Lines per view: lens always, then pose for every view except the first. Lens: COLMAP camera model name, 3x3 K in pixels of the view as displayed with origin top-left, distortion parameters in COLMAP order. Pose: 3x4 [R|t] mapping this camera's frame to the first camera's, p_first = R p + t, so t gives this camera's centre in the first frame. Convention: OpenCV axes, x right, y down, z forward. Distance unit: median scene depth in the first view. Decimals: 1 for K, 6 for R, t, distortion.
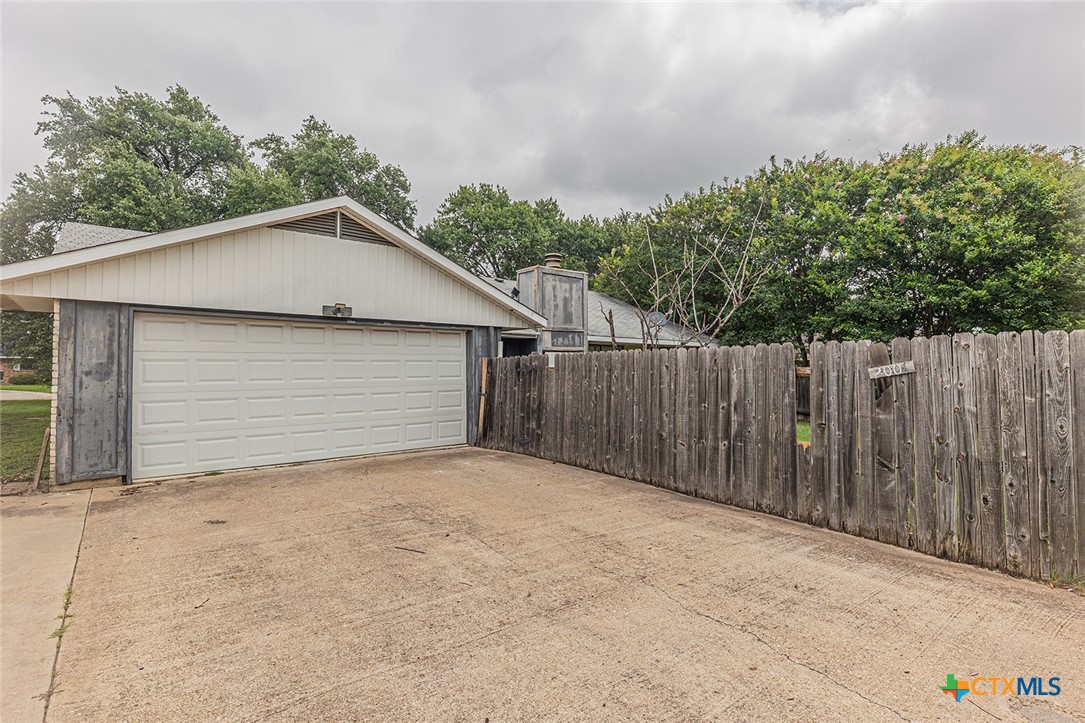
lens RADIAL K [[531.0, 0, 547.4], [0, 531.0, 369.3], [0, 0, 1]] dist [0.006624, 0.000227]
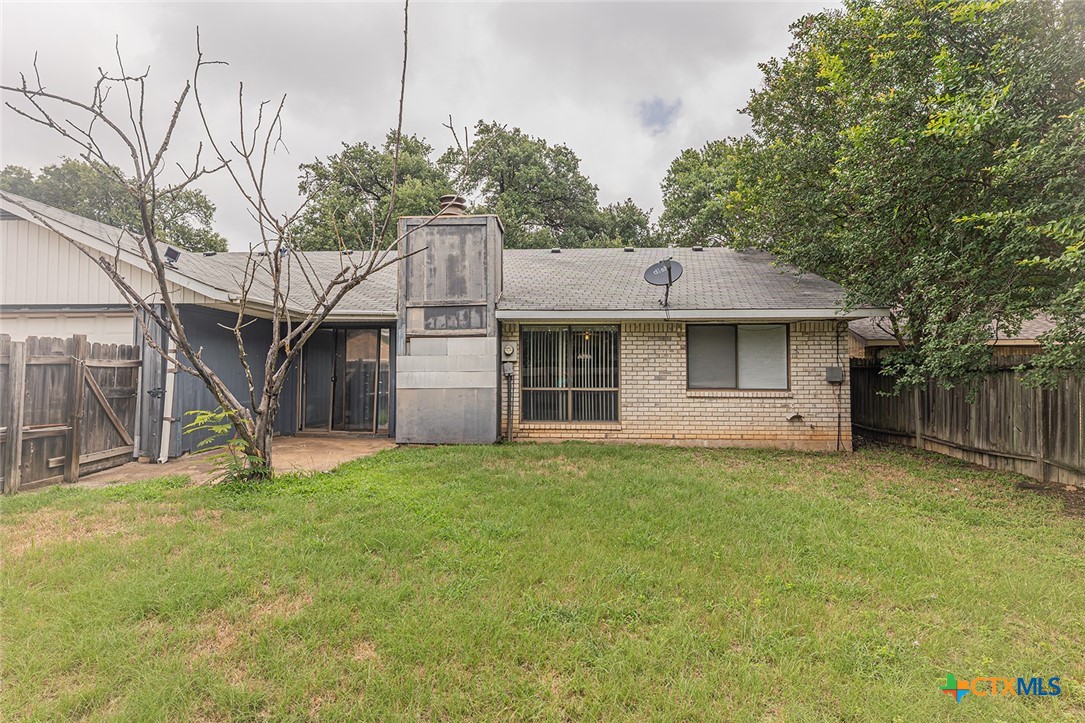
lens RADIAL K [[531.0, 0, 554.1], [0, 531.0, 356.6], [0, 0, 1]] dist [0.006624, 0.000227]
pose [[0.746539, -0.017179, -0.665120, 0.581391], [0.002602, 0.999734, -0.022902, 0.008091], [0.665336, 0.015366, 0.746385, 0.584544]]
